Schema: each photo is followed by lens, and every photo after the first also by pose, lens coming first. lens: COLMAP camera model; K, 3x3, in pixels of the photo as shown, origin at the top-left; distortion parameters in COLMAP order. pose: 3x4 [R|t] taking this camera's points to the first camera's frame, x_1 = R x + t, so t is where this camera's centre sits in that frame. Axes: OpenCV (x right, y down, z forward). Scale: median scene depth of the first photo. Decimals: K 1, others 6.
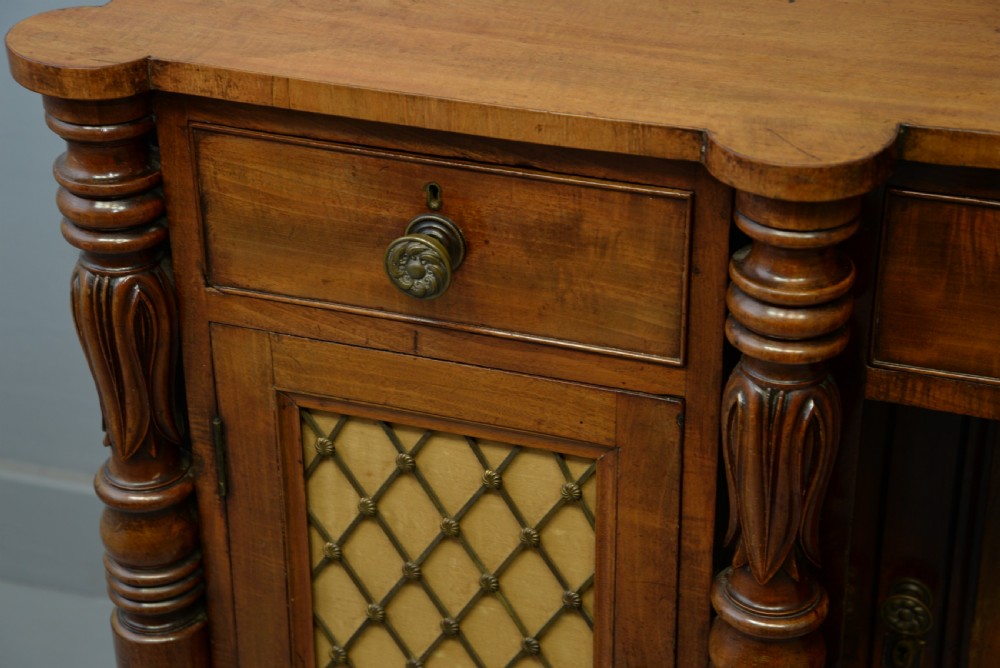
lens RADIAL K [[1955.4, 0, 500.0], [0, 1955.4, 334.0], [0, 0, 1]] dist [0.455663, 0.484925]
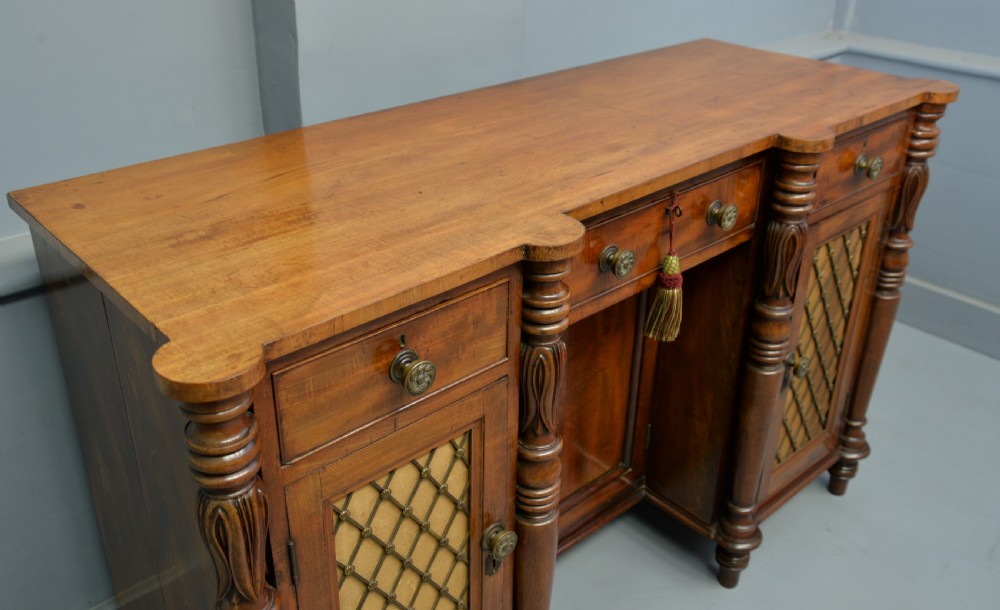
lens RADIAL K [[914.5, 0, 496.4], [0, 914.5, 274.8], [0, 0, 1]] dist [0.006864, 0.006261]
pose [[0.479191, -0.382906, 0.789784, -0.603966], [0.418869, 0.890510, 0.177596, -0.226330], [-0.771313, 0.245714, 0.587112, 0.400159]]
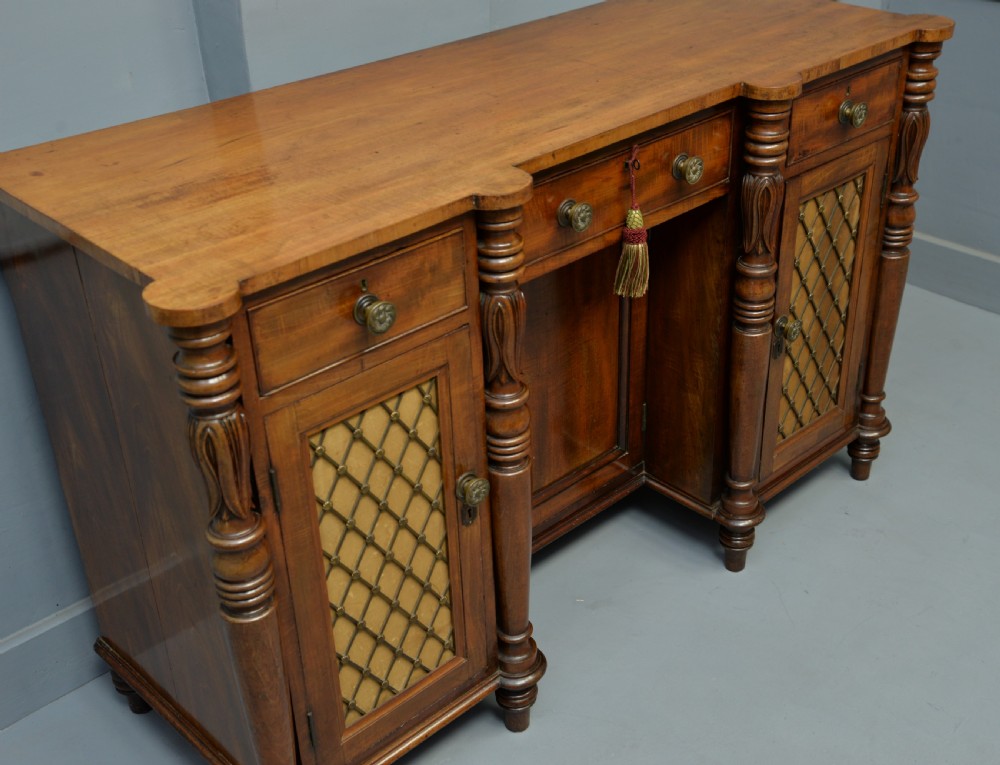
lens RADIAL K [[1253.7, 0, 573.4], [0, 1253.7, 398.4], [0, 0, 1]] dist [0.084756, 0.068844]
pose [[0.430047, -0.463577, 0.774697, -0.934301], [0.449341, 0.854170, 0.261698, -0.199782], [-0.783041, 0.235561, 0.575637, 0.119155]]
